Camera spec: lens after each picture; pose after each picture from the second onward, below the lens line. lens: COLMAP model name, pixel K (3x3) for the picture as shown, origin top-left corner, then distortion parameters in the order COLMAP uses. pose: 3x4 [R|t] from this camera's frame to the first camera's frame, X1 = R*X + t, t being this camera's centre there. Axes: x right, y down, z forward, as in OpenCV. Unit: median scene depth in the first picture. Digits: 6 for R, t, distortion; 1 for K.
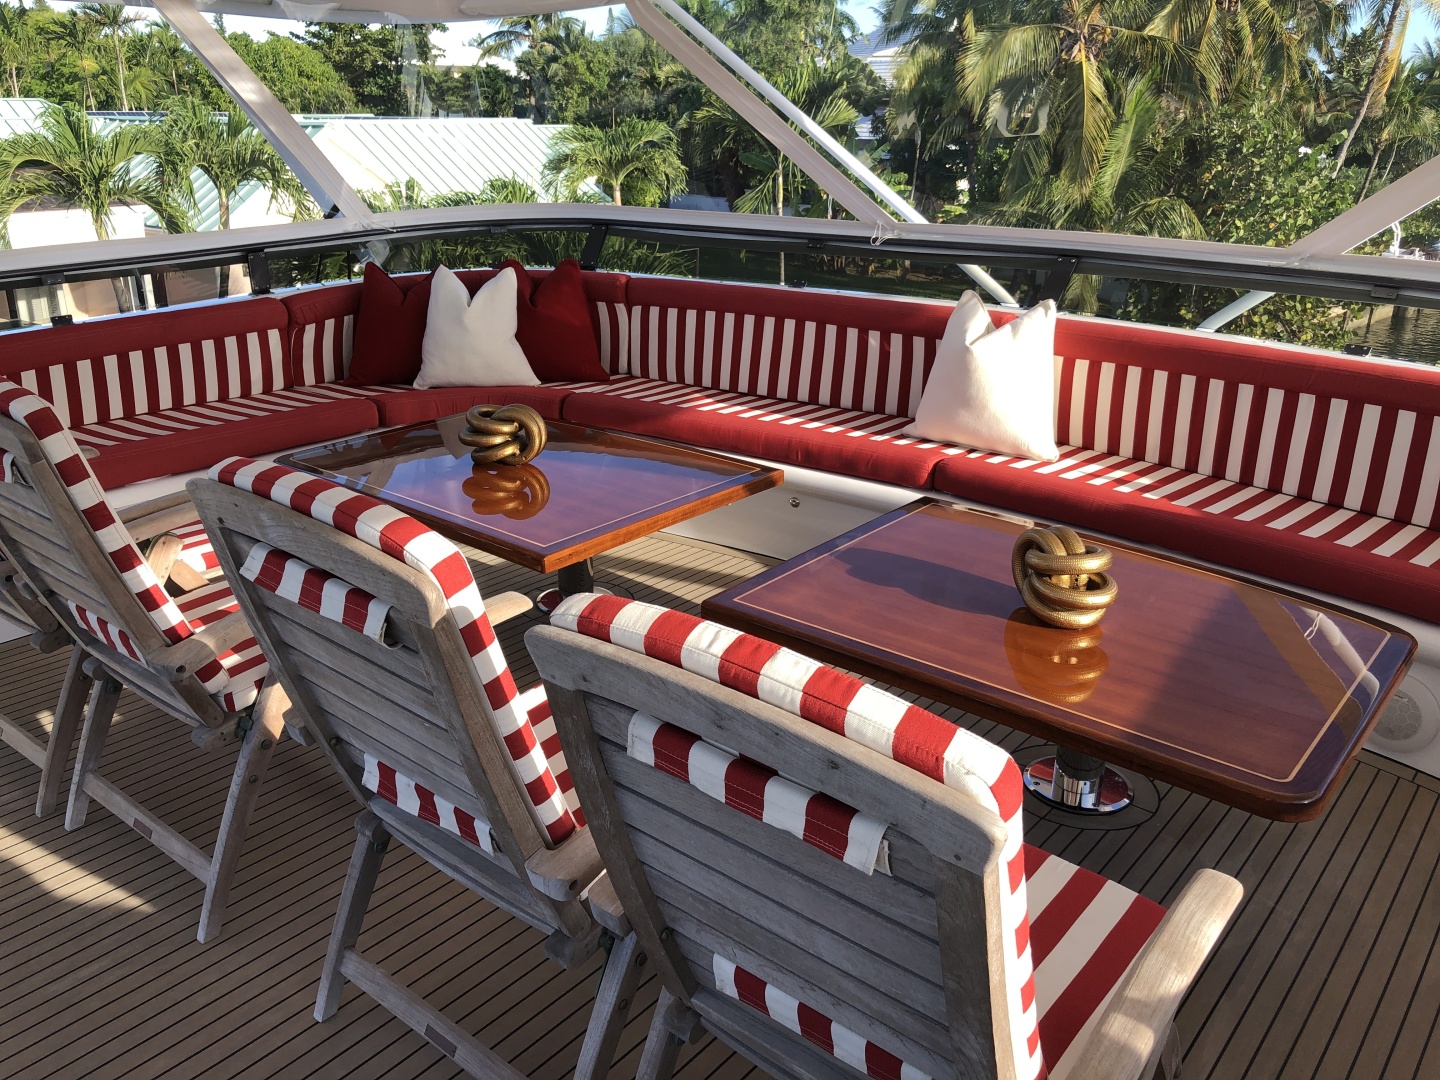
lens RADIAL K [[1197.5, 0, 719.4], [0, 1197.5, 536.0], [0, 0, 1]] dist [0.043161, -0.015296]
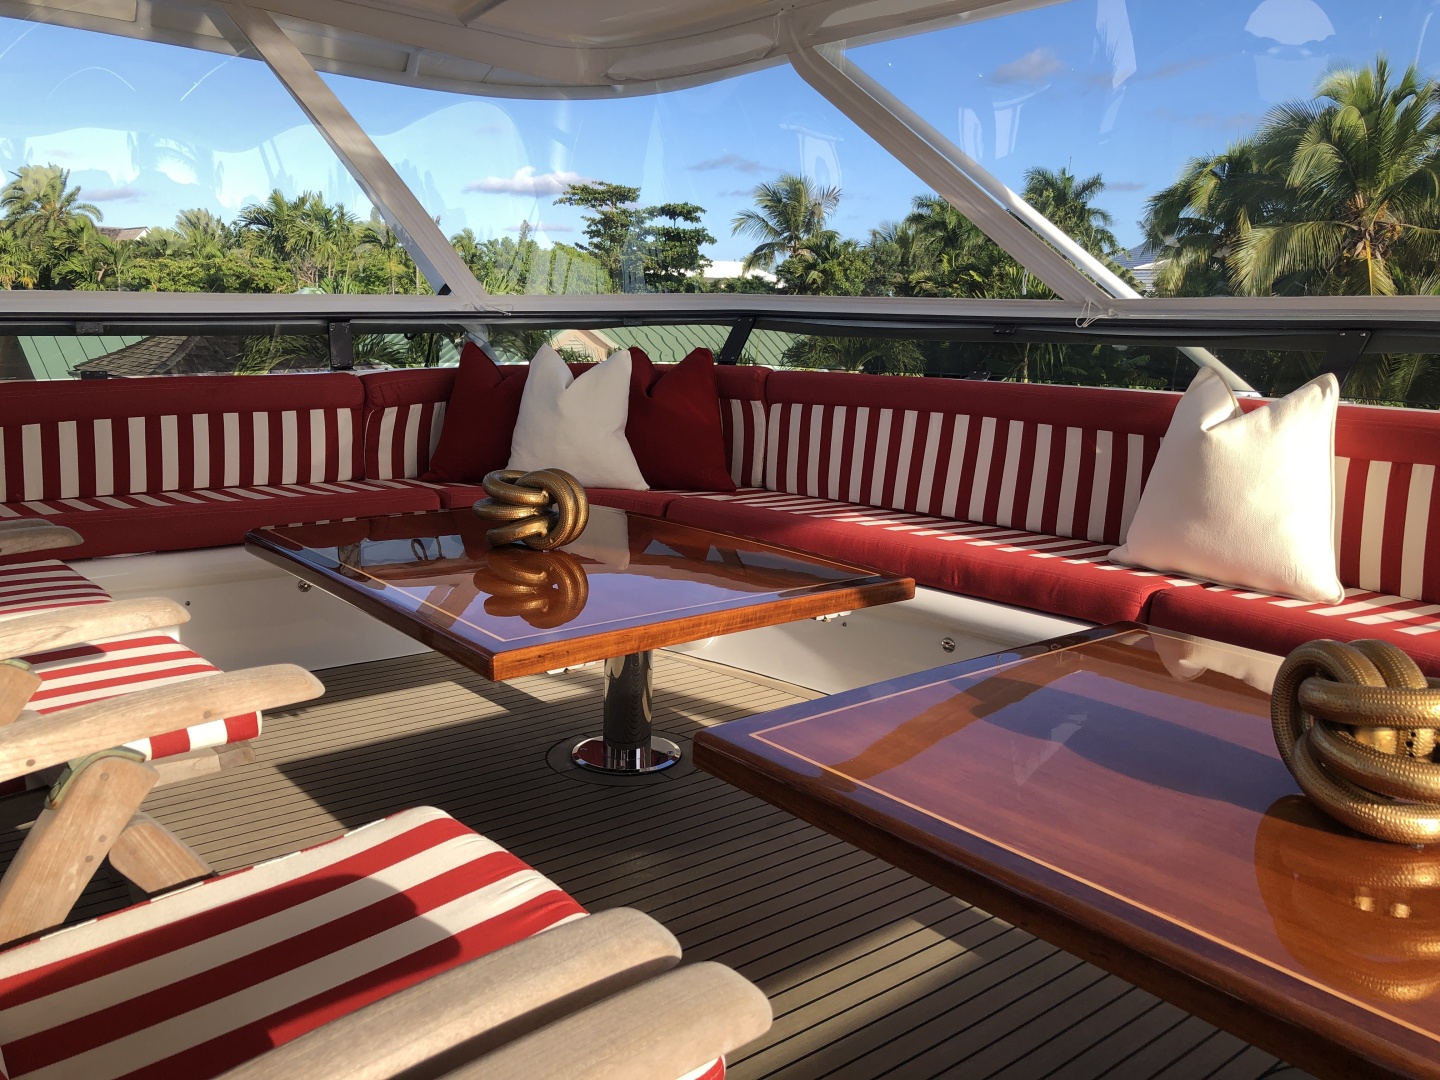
lens RADIAL K [[1190.7, 0, 706.9], [0, 1190.7, 537.6], [0, 0, 1]] dist [0.000856, -0.011995]
pose [[0.977753, 0.048540, -0.204068, 0.065000], [-0.080992, 0.984774, -0.153822, 0.031154], [0.193494, 0.166927, 0.966796, 0.270937]]
